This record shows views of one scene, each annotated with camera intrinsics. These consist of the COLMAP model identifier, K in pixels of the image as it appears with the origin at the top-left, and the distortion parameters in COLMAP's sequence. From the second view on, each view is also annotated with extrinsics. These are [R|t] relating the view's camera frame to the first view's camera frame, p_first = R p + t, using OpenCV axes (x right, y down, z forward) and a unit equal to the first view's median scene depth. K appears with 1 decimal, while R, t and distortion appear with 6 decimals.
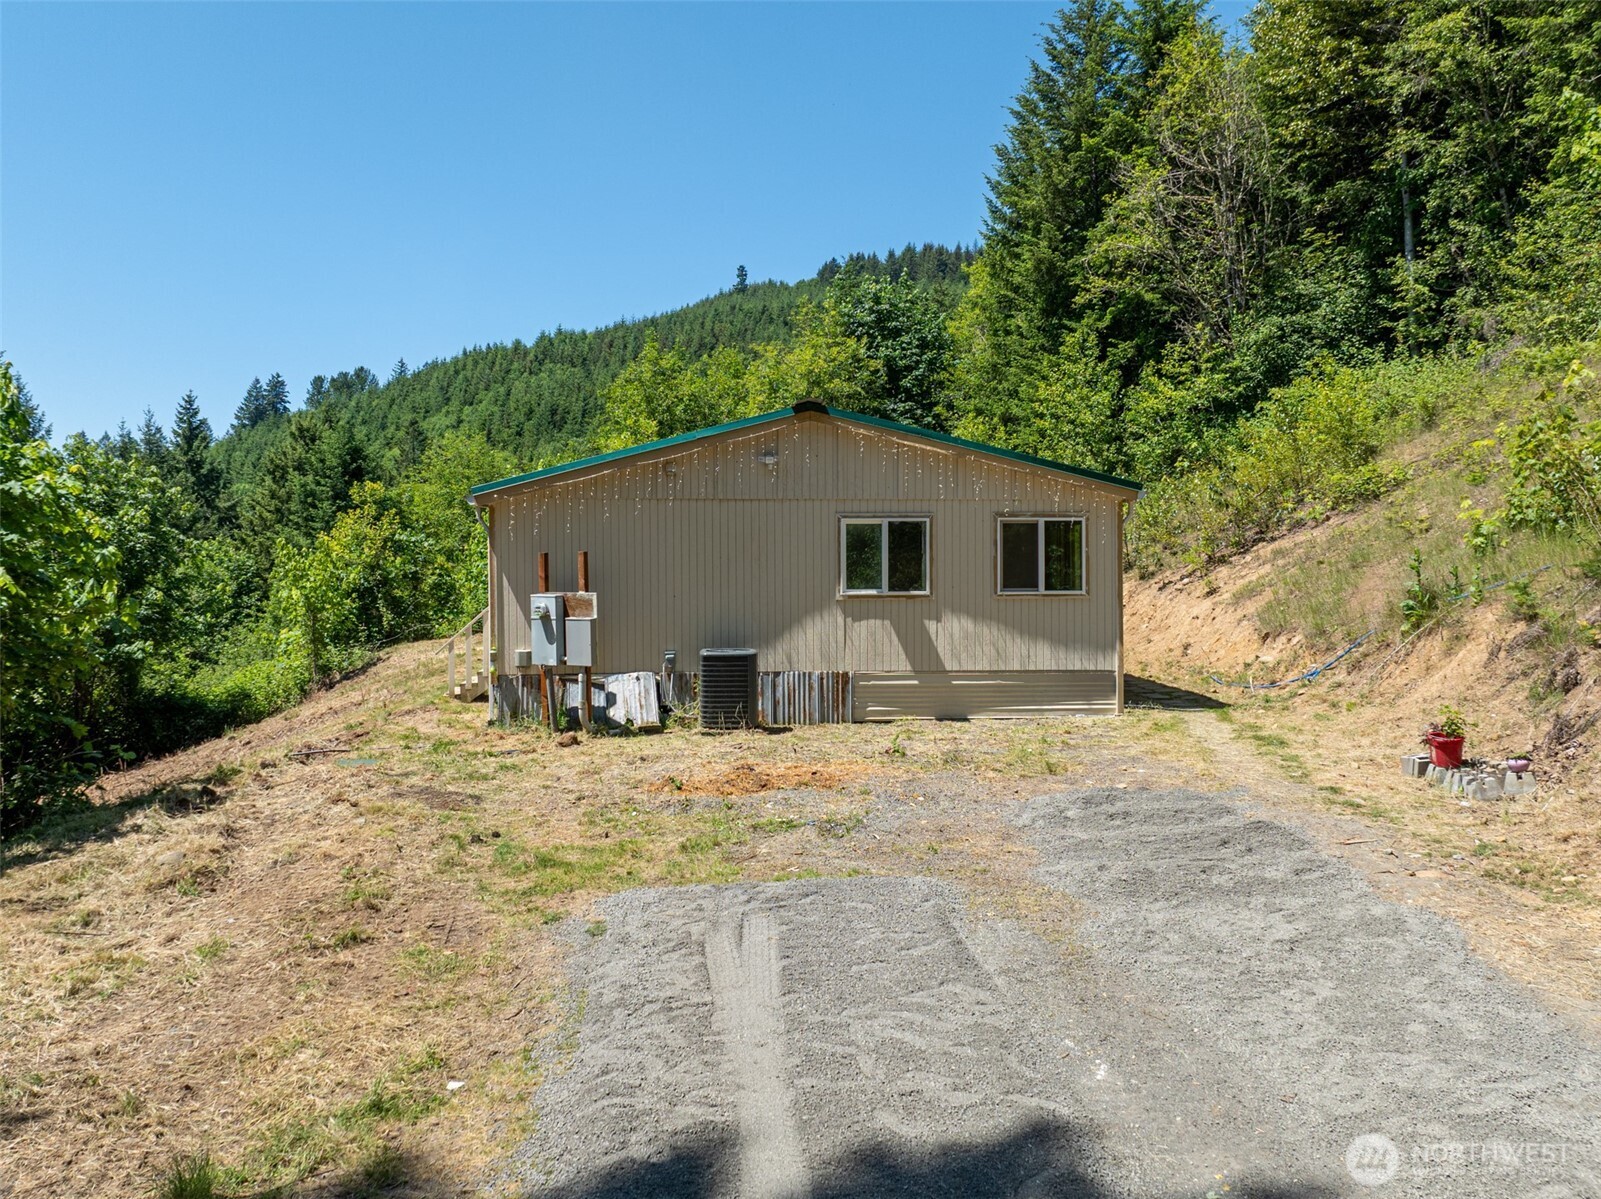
lens RADIAL K [[1408.7, 0, 795.7], [0, 1408.7, 550.6], [0, 0, 1]] dist [-0.029701, -0.002218]
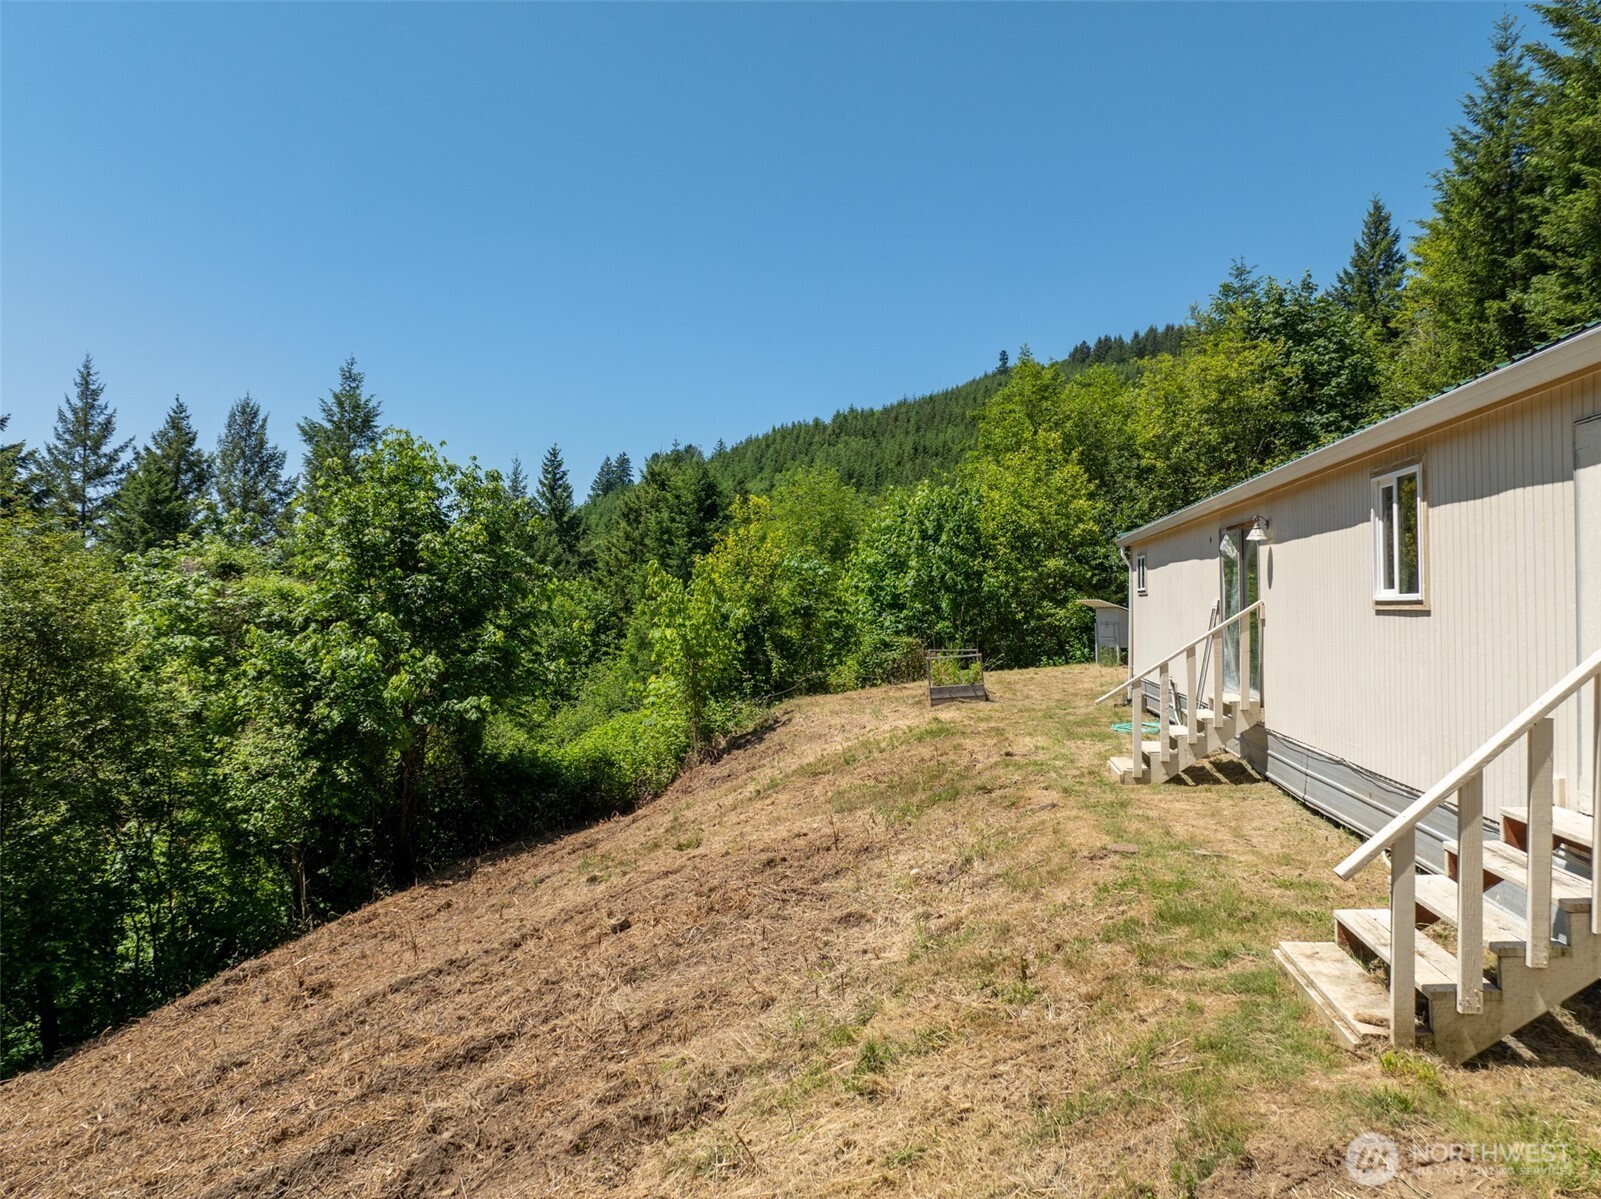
lens RADIAL K [[1127.1, 0, 800.5], [0, 1127.1, 599.5], [0, 0, 1]] dist [-0.039864, 0.010236]
pose [[0.980554, -0.002354, -0.196235, -0.105047], [0.002819, 0.999994, 0.002090, 0.006892], [0.196229, -0.002603, 0.980555, 0.260275]]
